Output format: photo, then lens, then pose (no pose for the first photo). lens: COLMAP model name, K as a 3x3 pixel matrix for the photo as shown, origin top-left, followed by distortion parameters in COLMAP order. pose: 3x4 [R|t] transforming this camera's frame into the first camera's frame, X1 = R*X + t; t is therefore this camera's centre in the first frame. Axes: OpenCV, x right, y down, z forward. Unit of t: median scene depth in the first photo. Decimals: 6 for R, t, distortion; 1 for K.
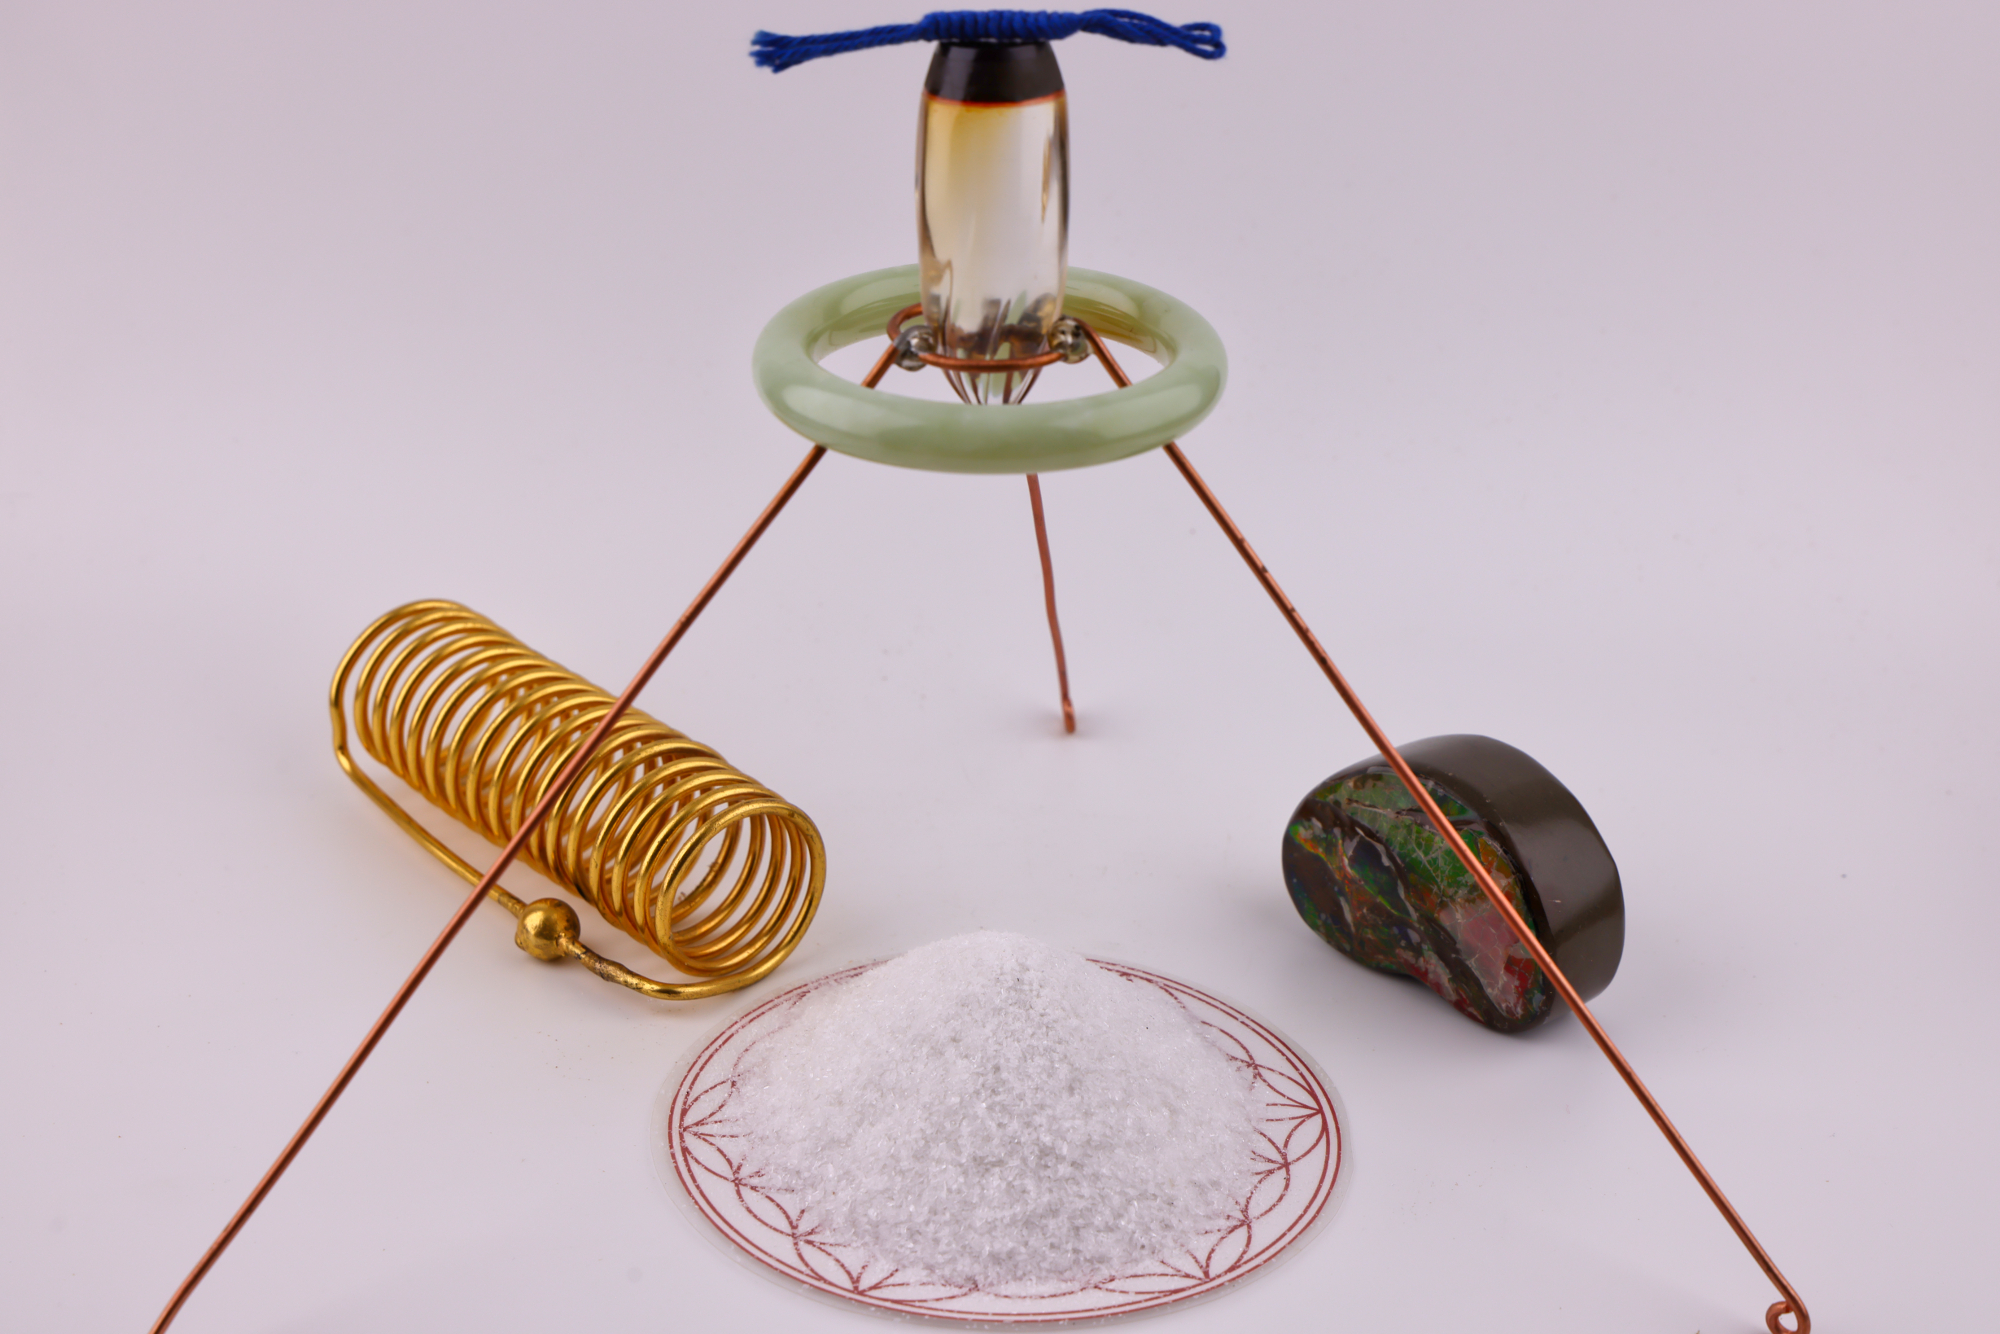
lens RADIAL K [[2651.0, 0, 999.6], [0, 2651.0, 593.4], [0, 0, 1]] dist [-0.105291, 0.020642]
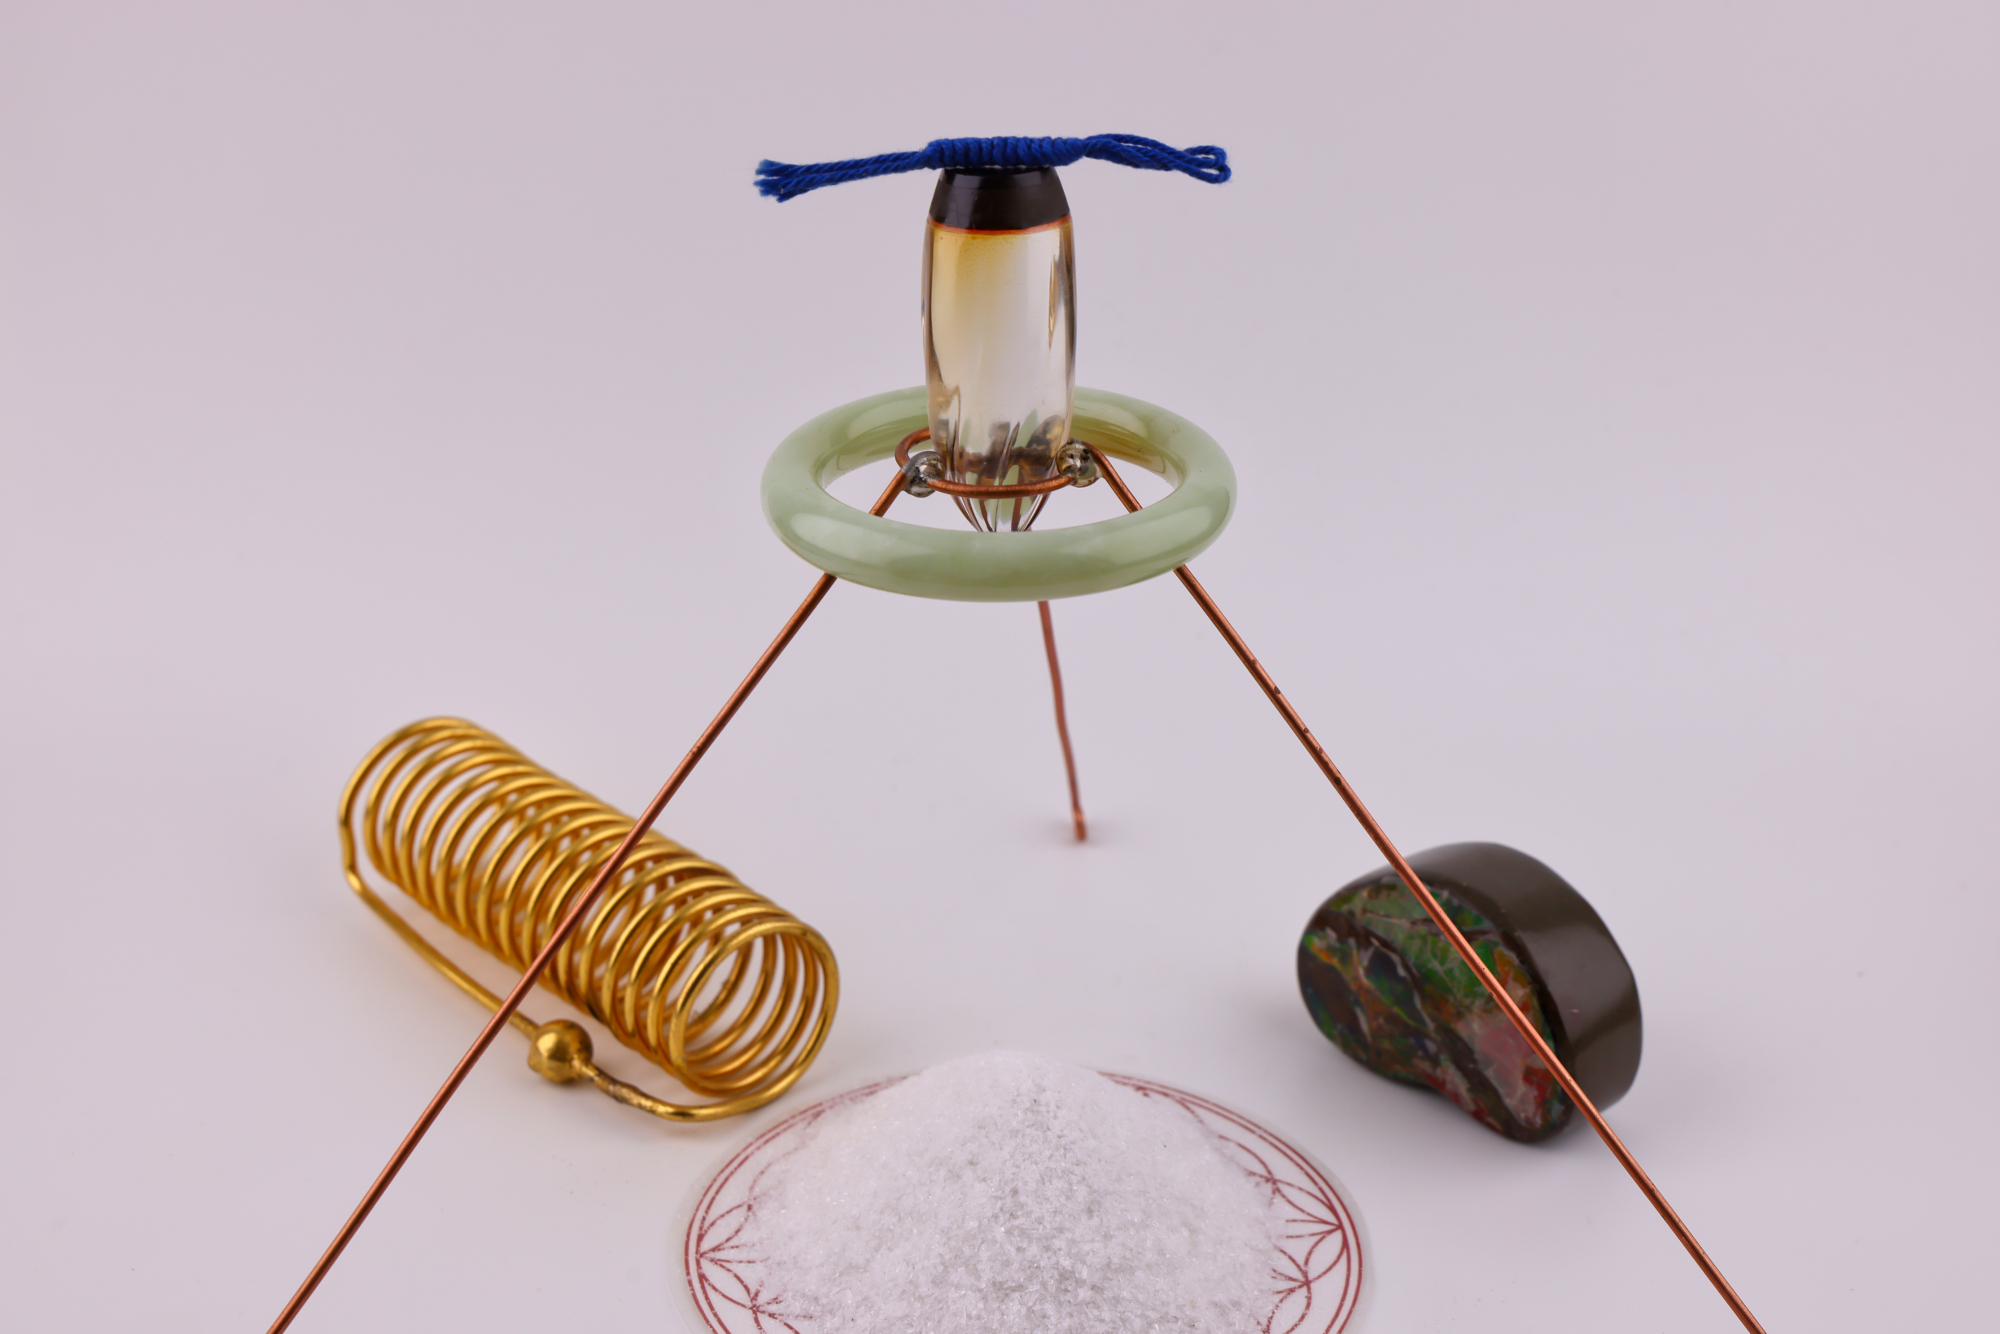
lens RADIAL K [[2651.0, 0, 999.6], [0, 2651.0, 593.4], [0, 0, 1]] dist [-0.105291, 0.020642]
pose [[0.999899, -0.014208, -0.000247, -0.003413], [0.014196, 0.999543, -0.026682, -0.019079], [0.000626, 0.026676, 0.999644, 0.002126]]
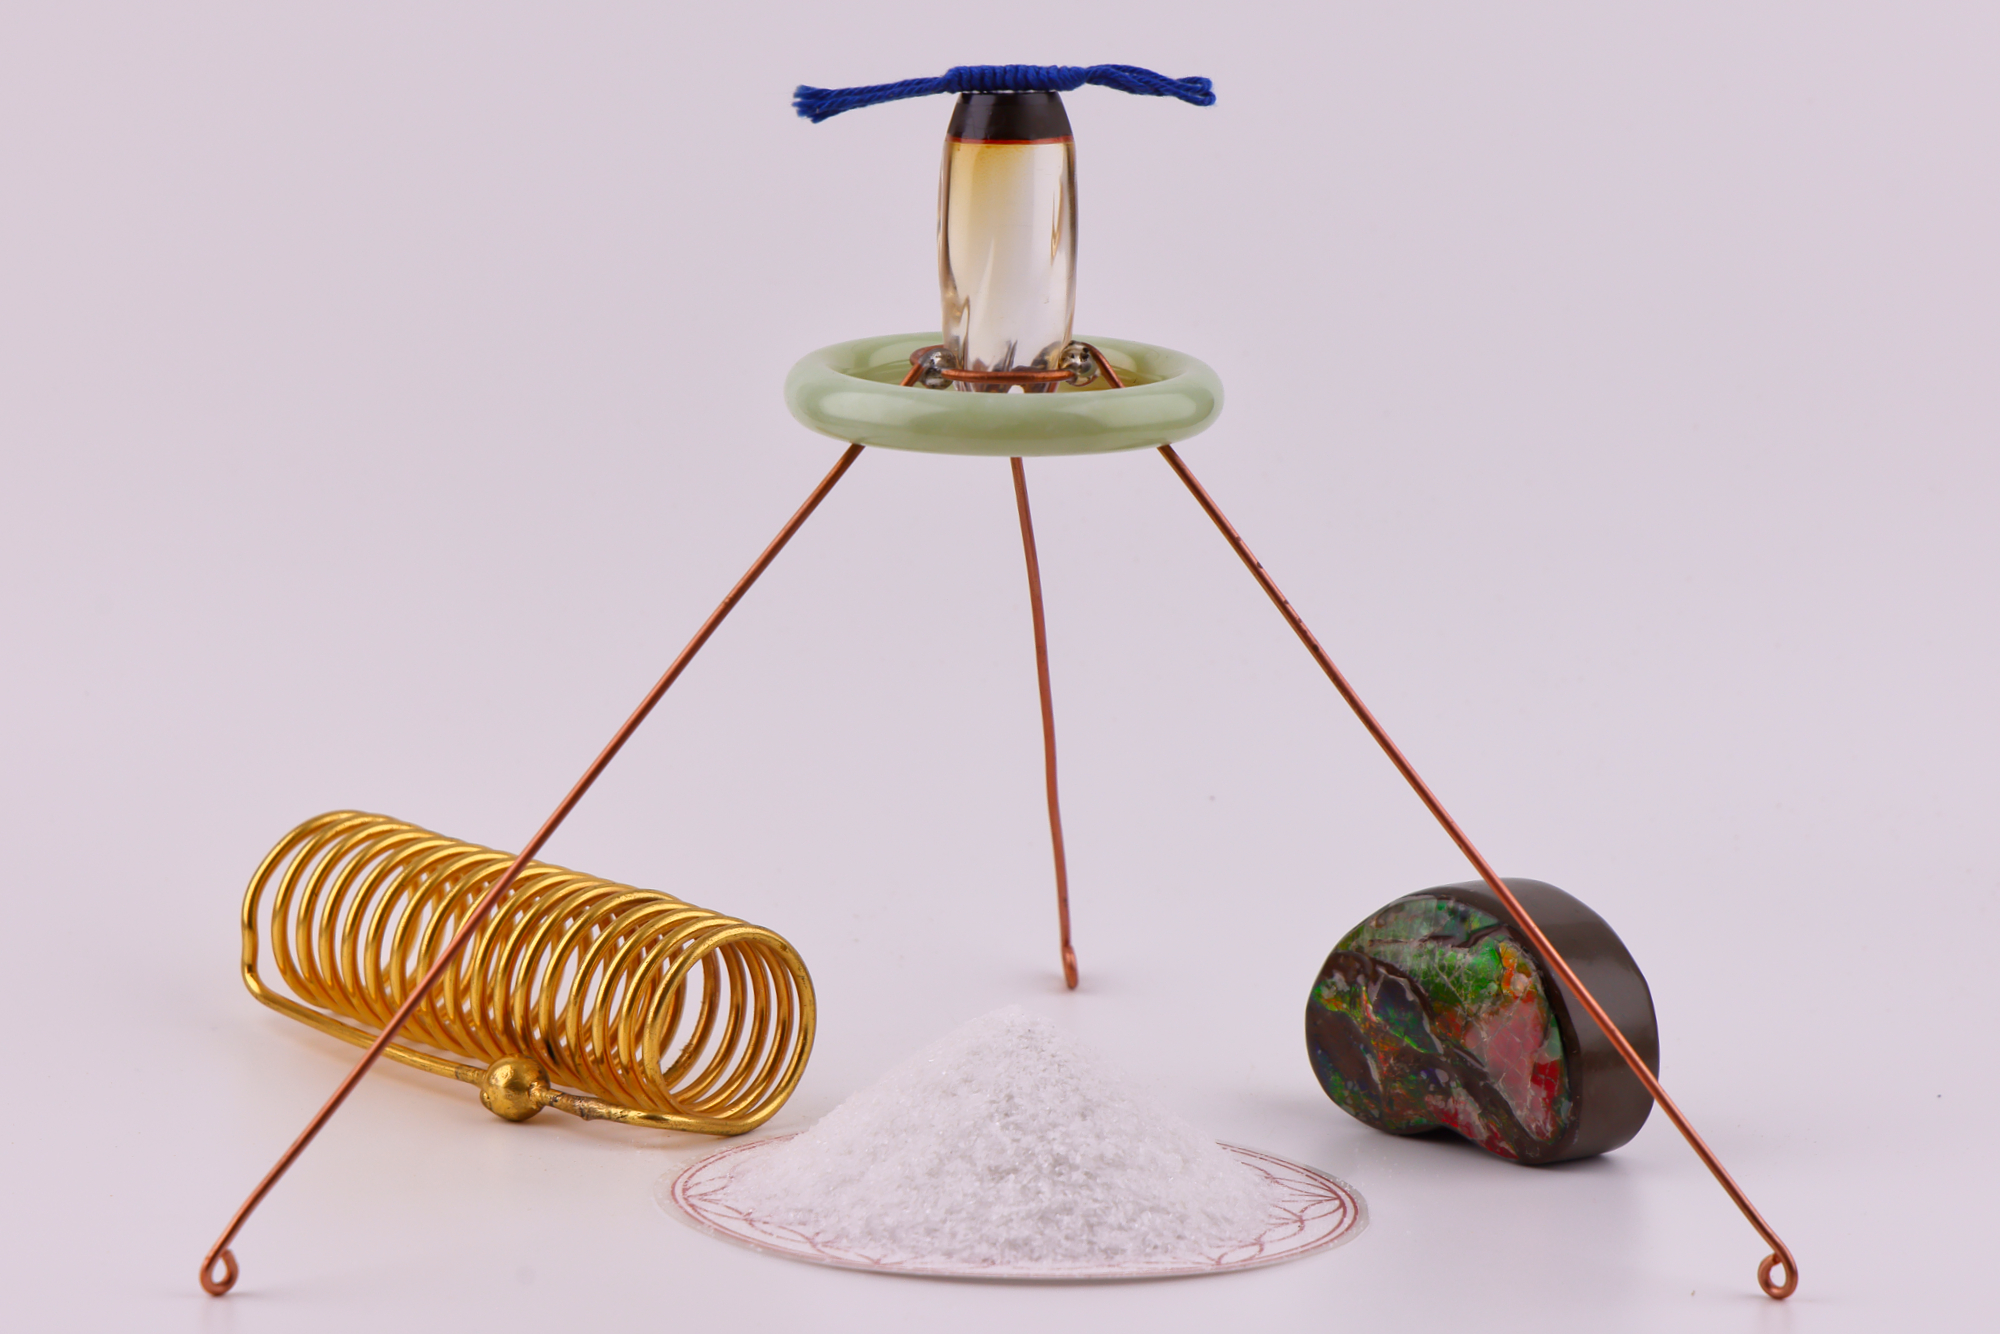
lens RADIAL K [[6236.2, 0, 1000.0], [0, 6236.2, 667.0], [0, 0, 1]] dist [-0.216626, -1.339091]
pose [[0.999690, 0.001450, 0.024870, -0.064983], [0.004788, 0.968512, -0.248919, 0.620841], [-0.024448, 0.248961, 0.968205, -1.361789]]
